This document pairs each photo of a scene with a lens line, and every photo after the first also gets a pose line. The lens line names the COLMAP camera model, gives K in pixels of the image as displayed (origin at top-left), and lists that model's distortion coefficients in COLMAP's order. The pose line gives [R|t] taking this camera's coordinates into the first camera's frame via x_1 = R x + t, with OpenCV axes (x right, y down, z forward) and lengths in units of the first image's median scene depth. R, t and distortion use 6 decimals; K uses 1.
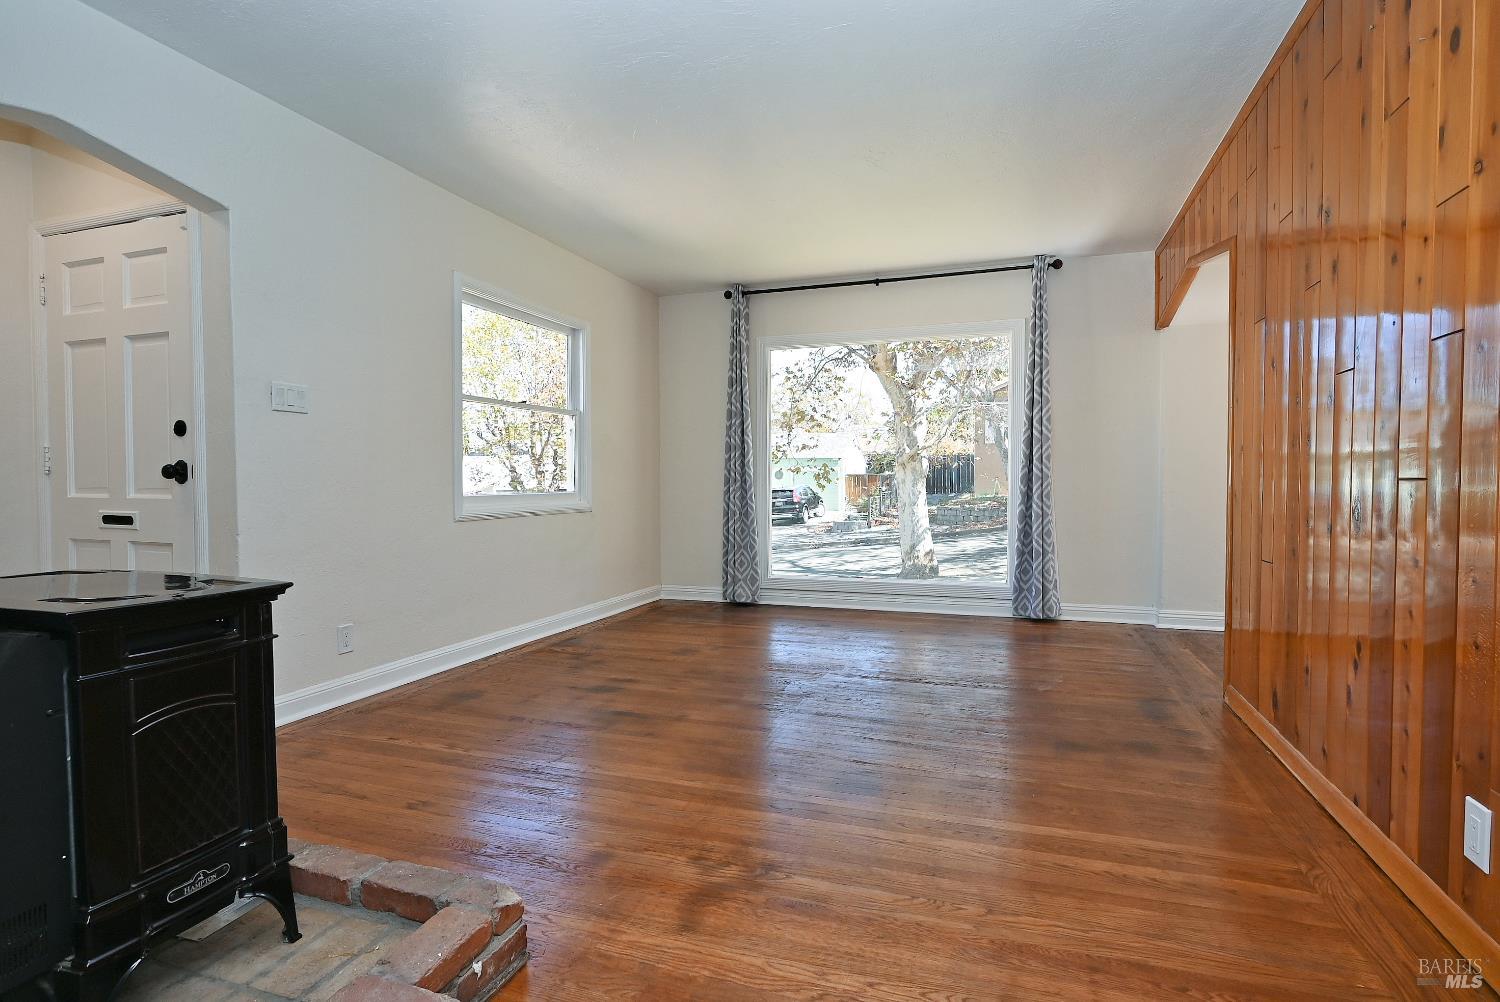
lens RADIAL K [[764.0, 0, 752.0], [0, 764.0, 500.5], [0, 0, 1]] dist [-0.000800, 0.000256]
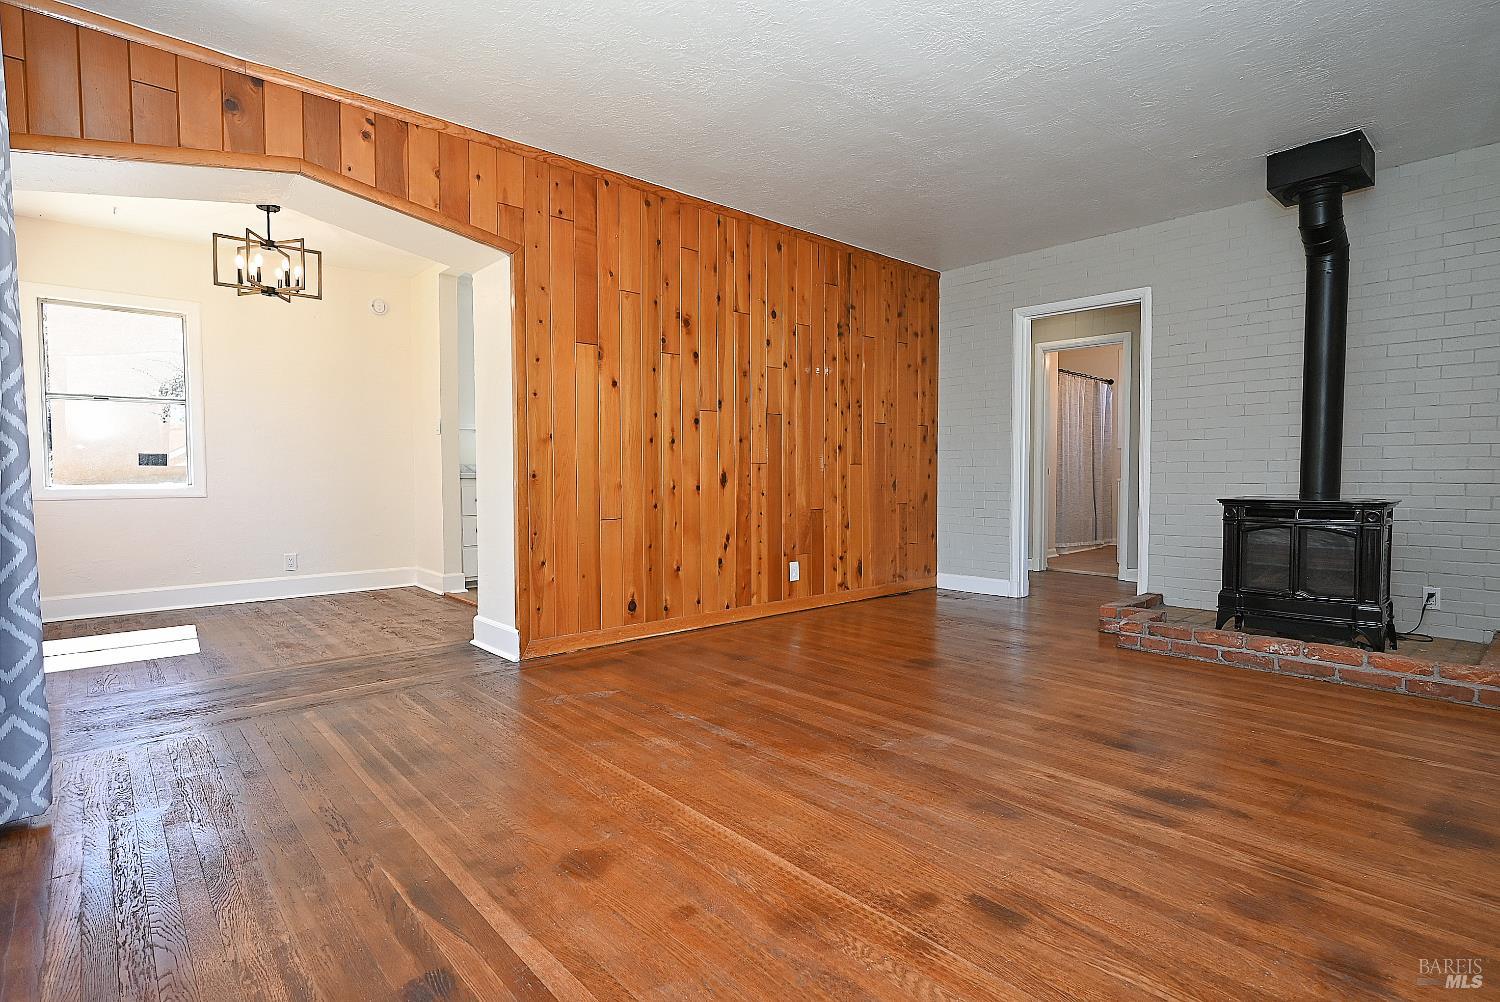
lens RADIAL K [[750.6, 0, 747.4], [0, 750.6, 501.6], [0, 0, 1]] dist [0.001696, 0.000792]
pose [[-0.878938, -0.013798, 0.476736, -0.123152], [0.018330, 0.997866, 0.062675, -0.019988], [-0.476584, 0.063827, -0.876809, 1.155999]]
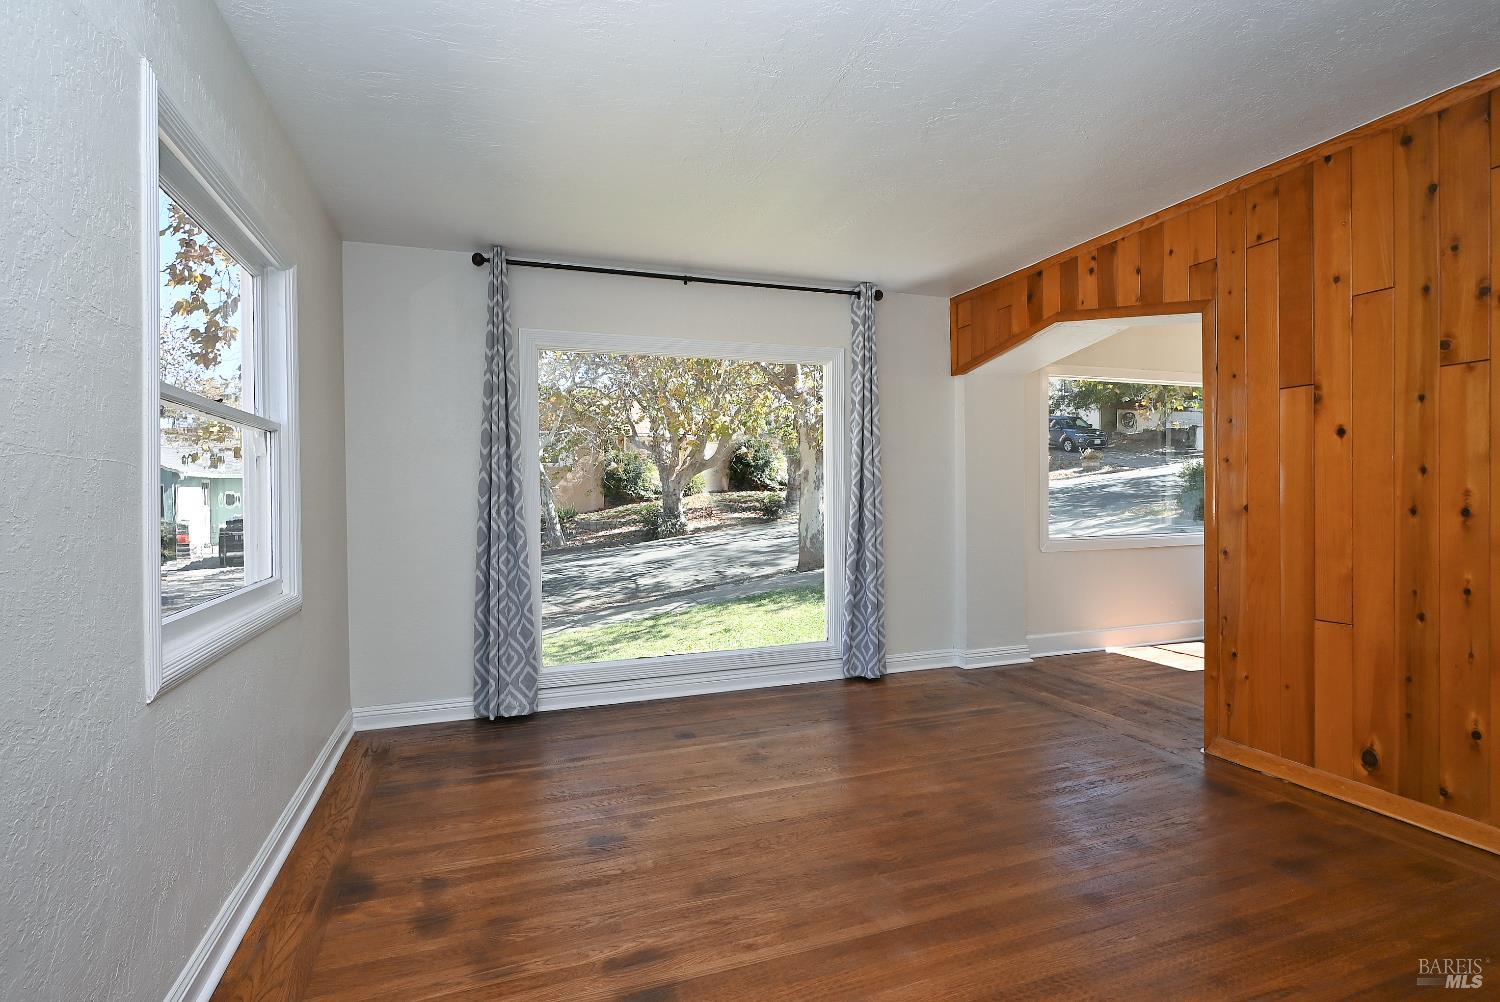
lens RADIAL K [[749.7, 0, 746.6], [0, 749.7, 497.8], [0, 0, 1]] dist [-0.008713, 0.000329]
pose [[0.769986, -0.008272, 0.638007, -0.311821], [0.025230, 0.999529, -0.017489, -0.048531], [-0.637562, 0.029563, 0.769832, 0.401042]]
